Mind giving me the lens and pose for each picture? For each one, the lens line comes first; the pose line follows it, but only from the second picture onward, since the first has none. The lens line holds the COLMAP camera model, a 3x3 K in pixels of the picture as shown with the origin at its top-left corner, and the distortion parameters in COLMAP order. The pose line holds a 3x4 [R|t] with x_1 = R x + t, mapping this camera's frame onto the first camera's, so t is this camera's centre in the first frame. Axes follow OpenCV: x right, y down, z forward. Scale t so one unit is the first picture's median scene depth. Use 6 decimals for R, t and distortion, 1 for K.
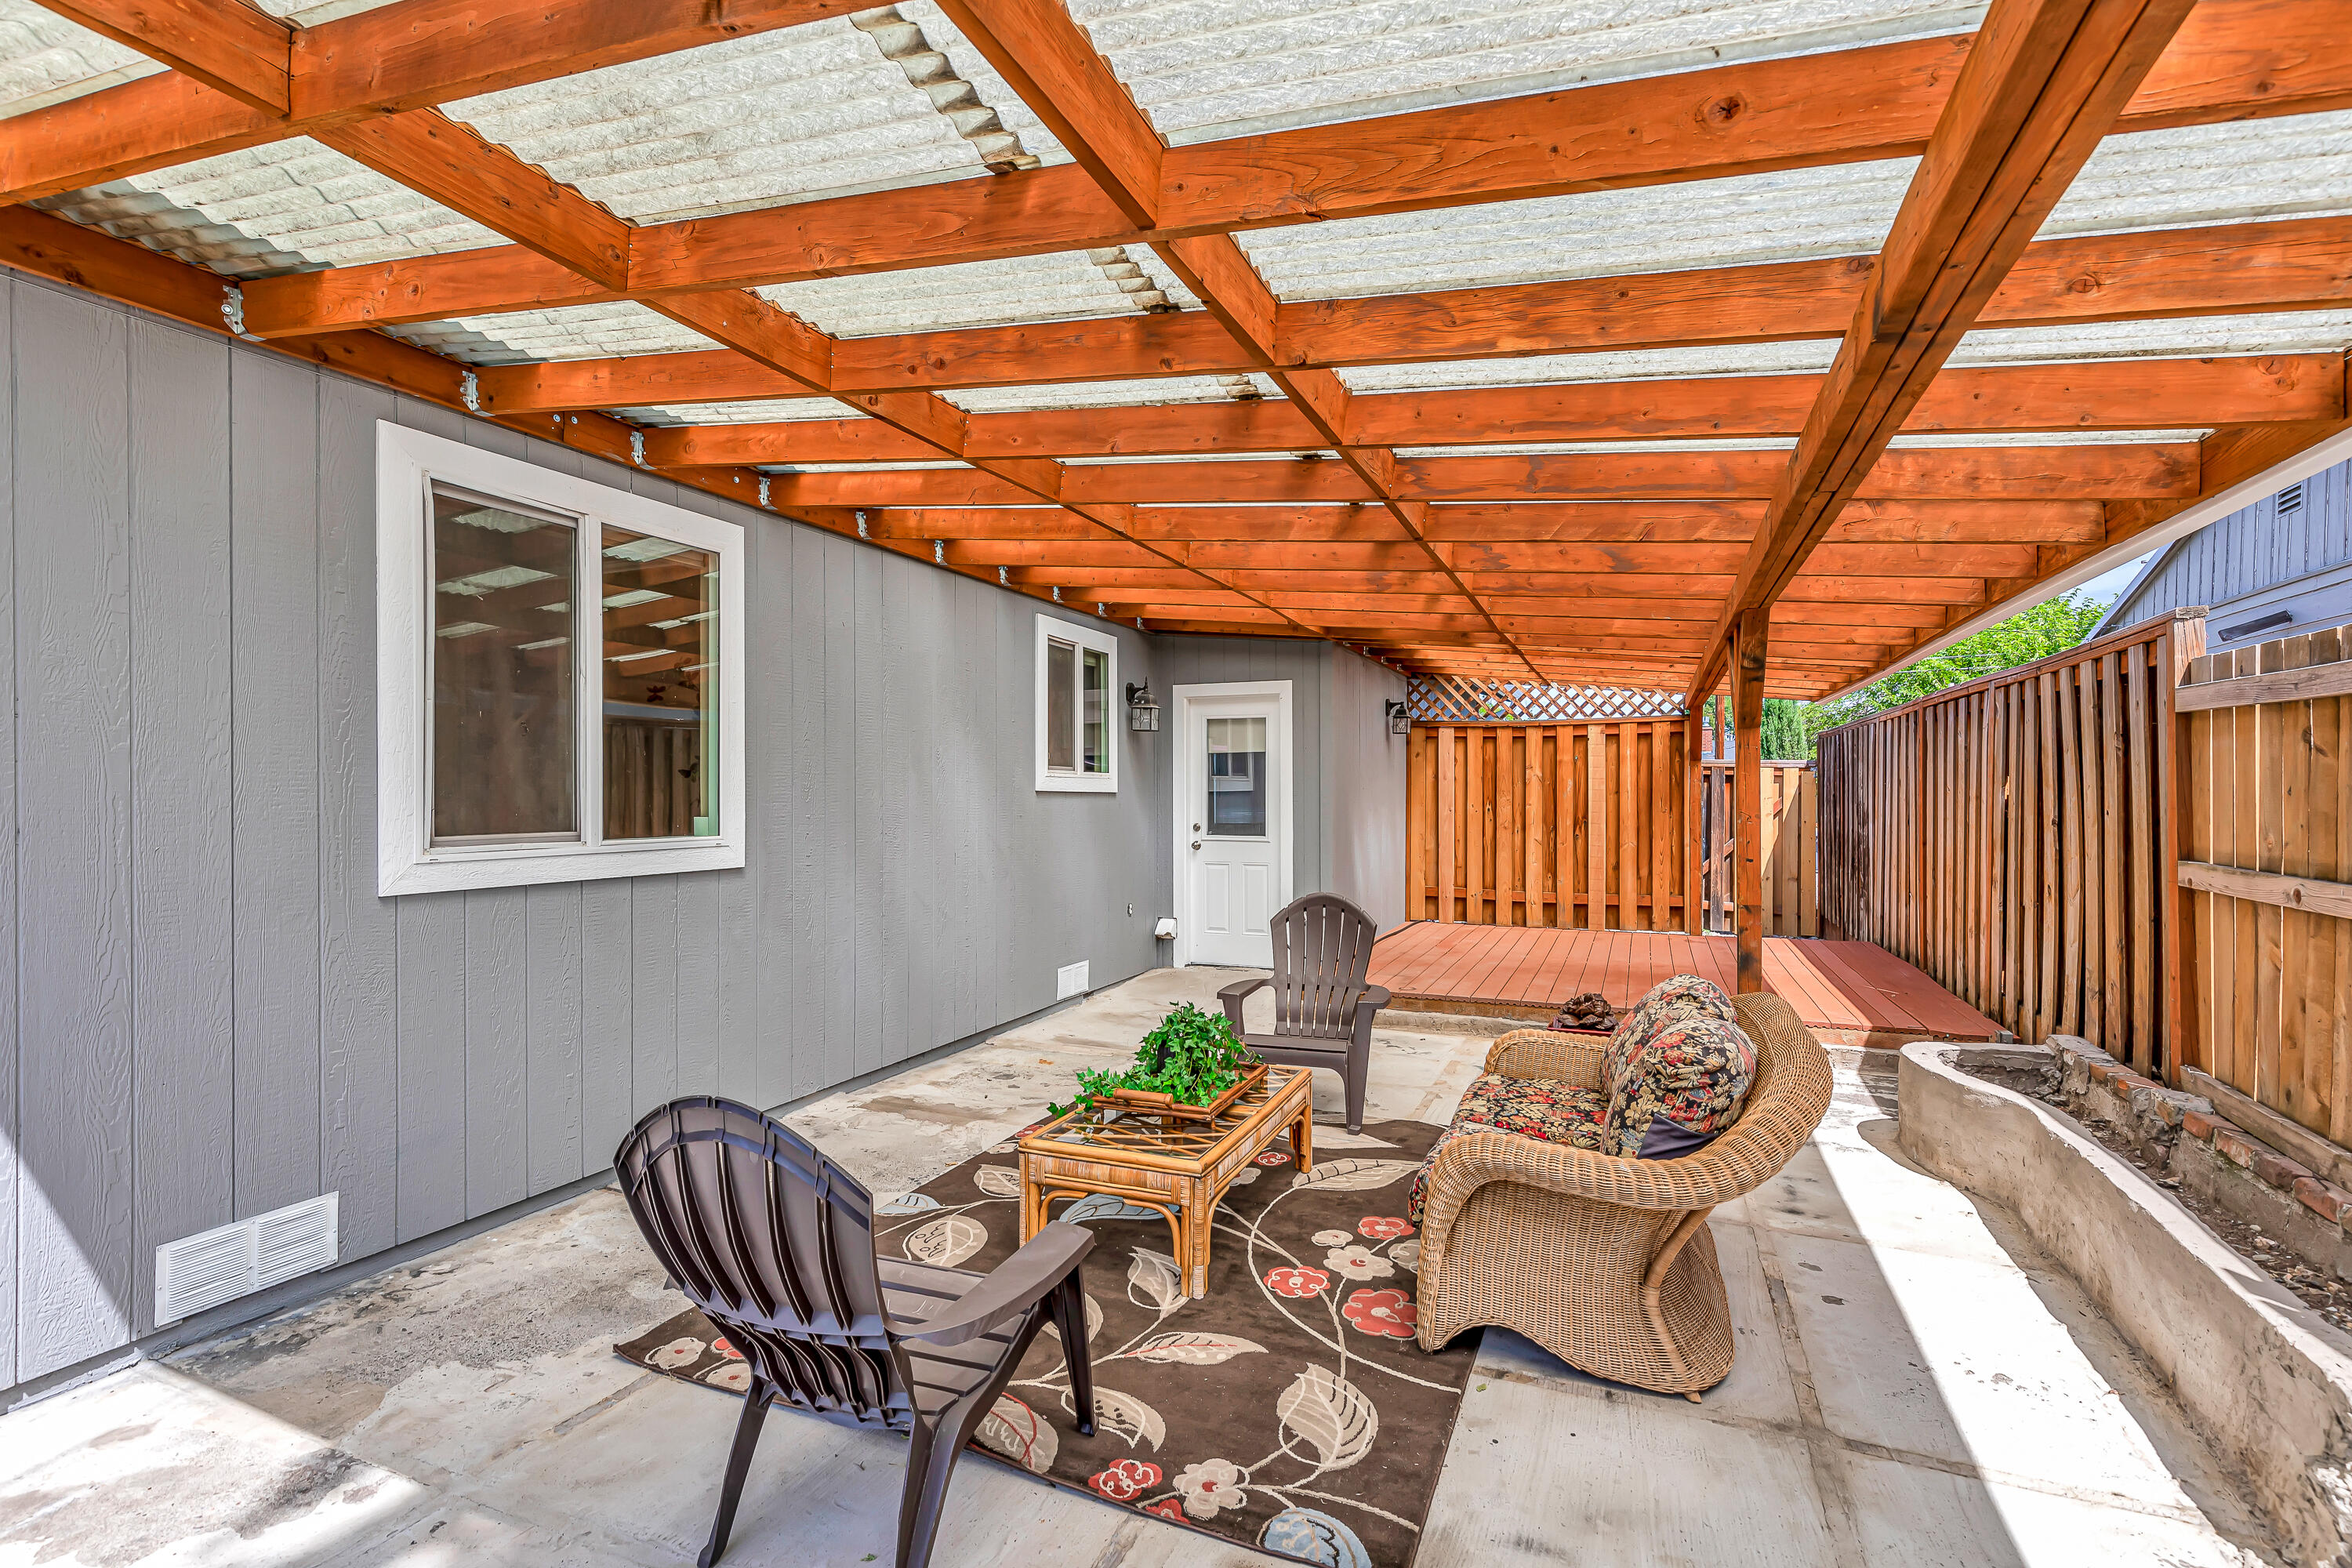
lens RADIAL K [[1075.6, 0, 1180.5], [0, 1075.6, 806.2], [0, 0, 1]] dist [0.006191, -0.000396]
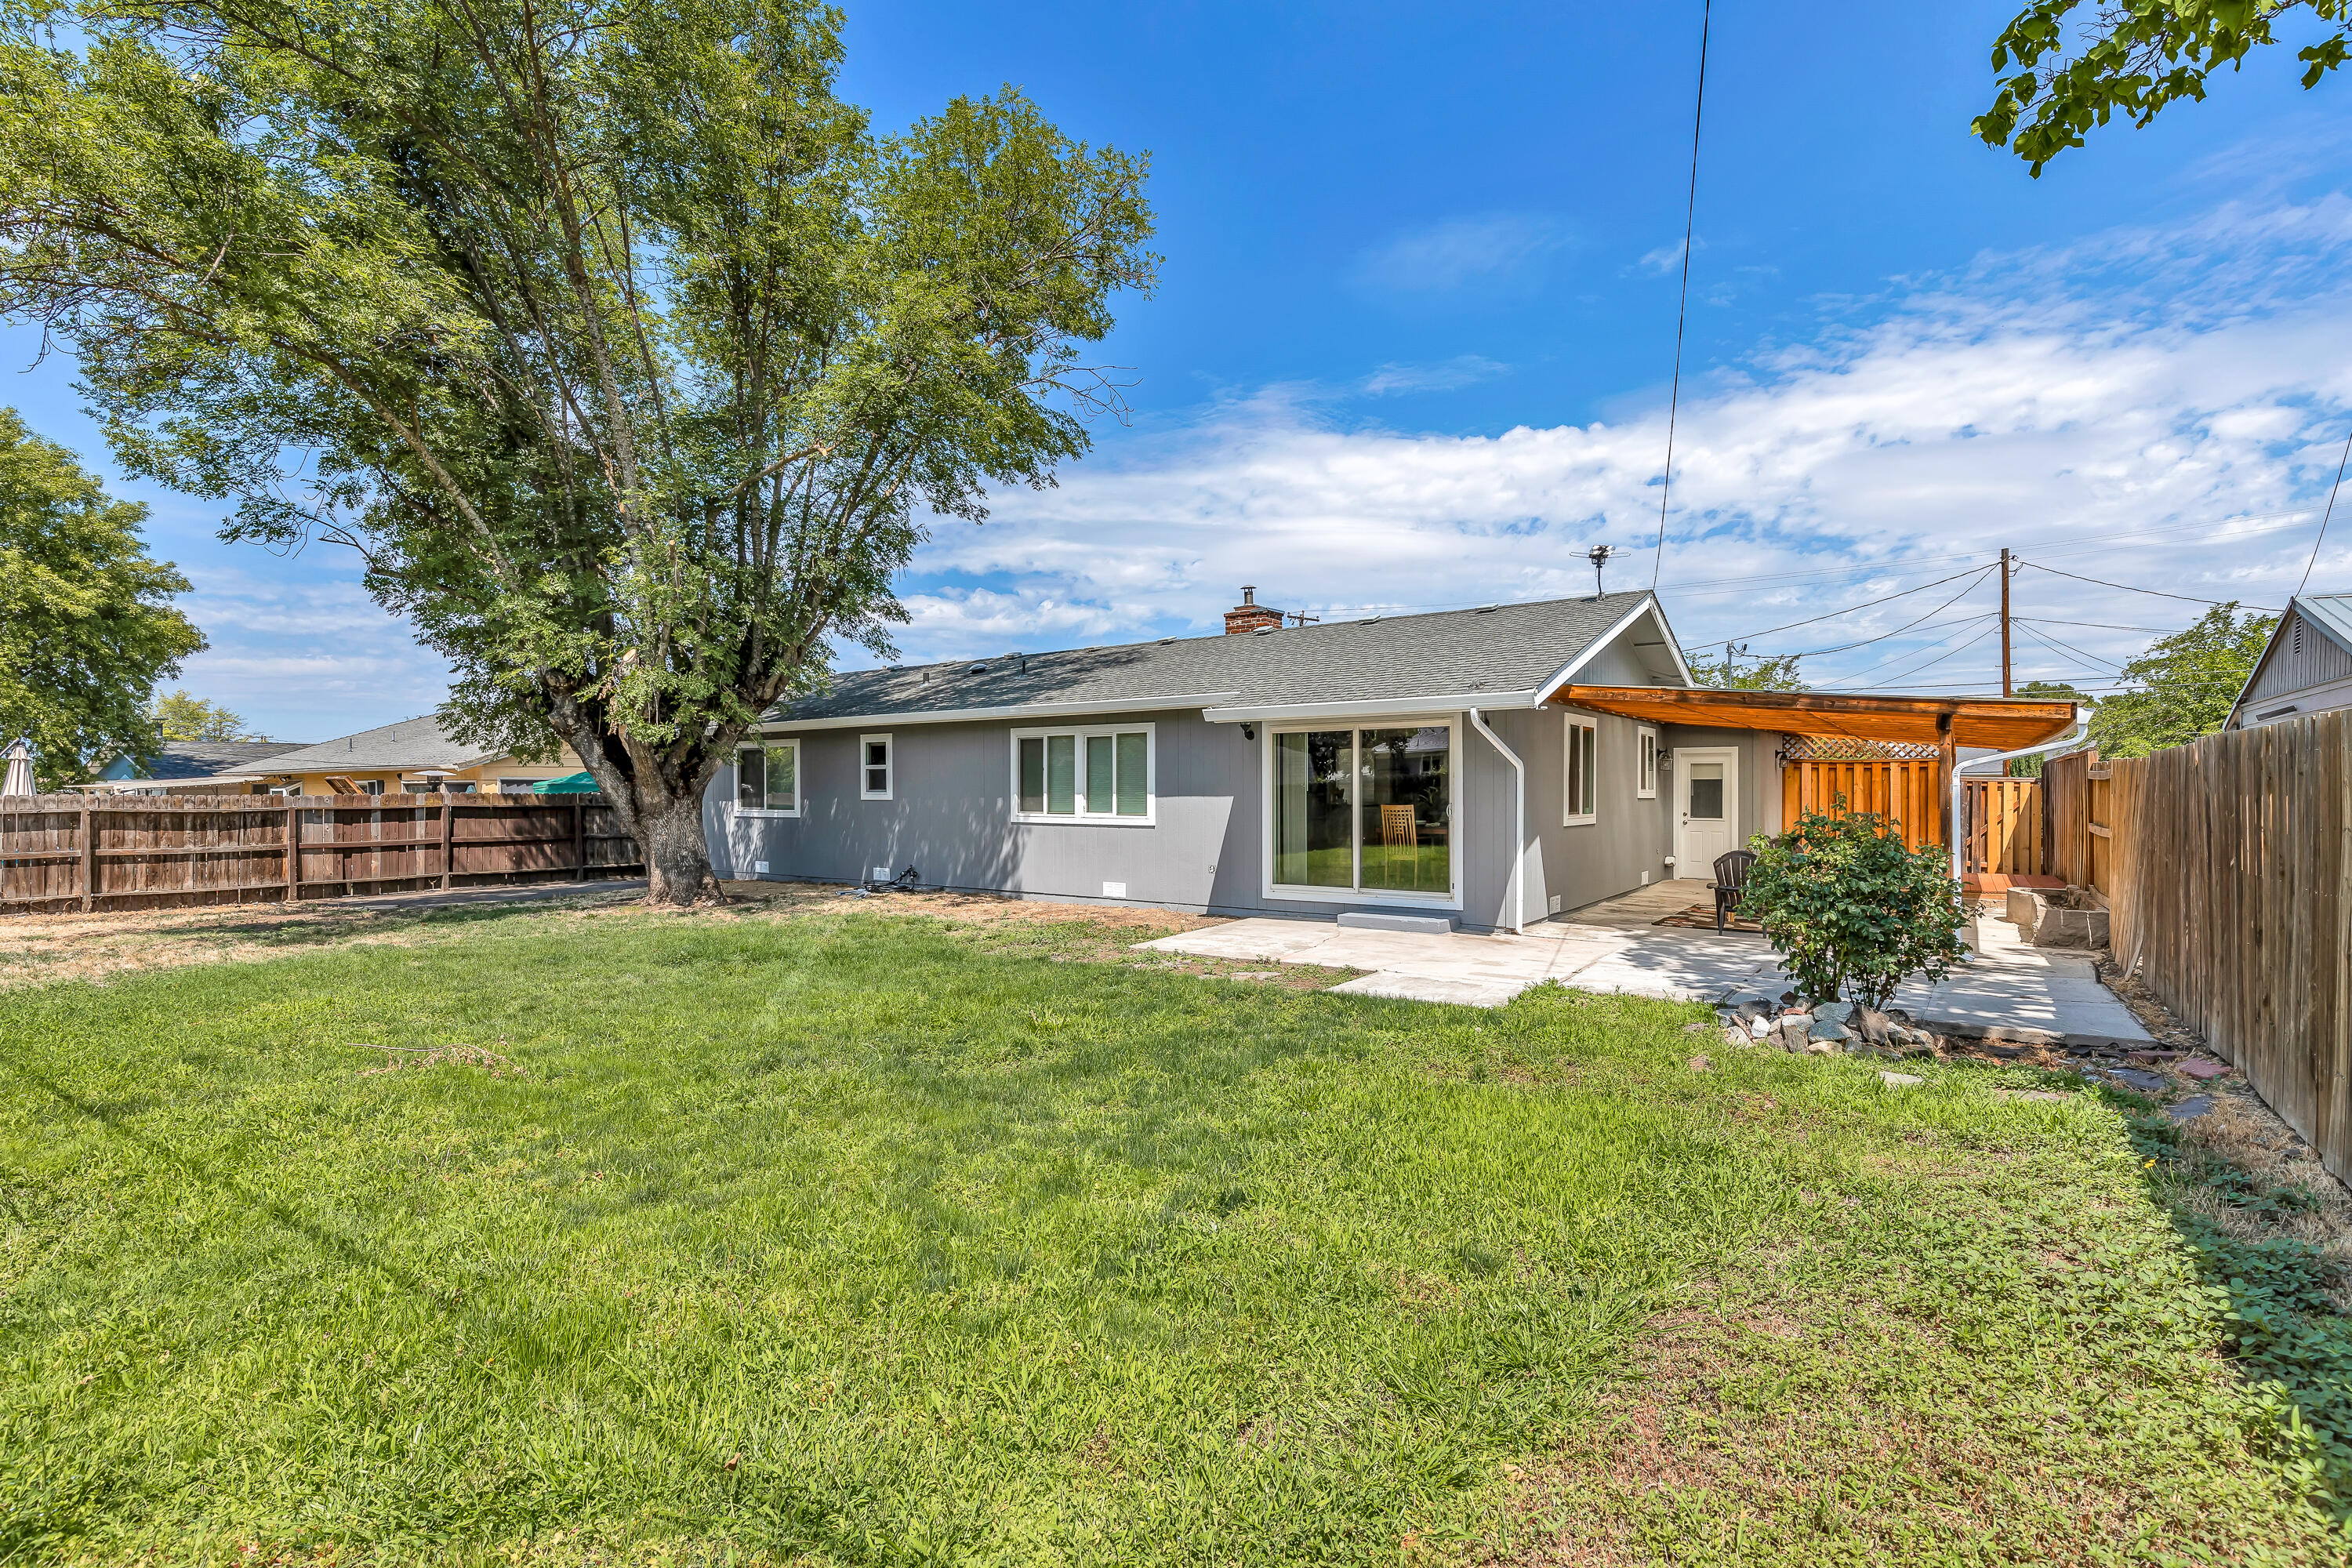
lens RADIAL K [[1075.6, 0, 1180.5], [0, 1075.6, 806.2], [0, 0, 1]] dist [0.006191, -0.000396]
pose [[0.975843, 0.004500, -0.218428, -0.486921], [-0.003098, 0.999972, 0.006761, -0.007197], [0.218453, -0.005921, 0.975830, -1.286951]]
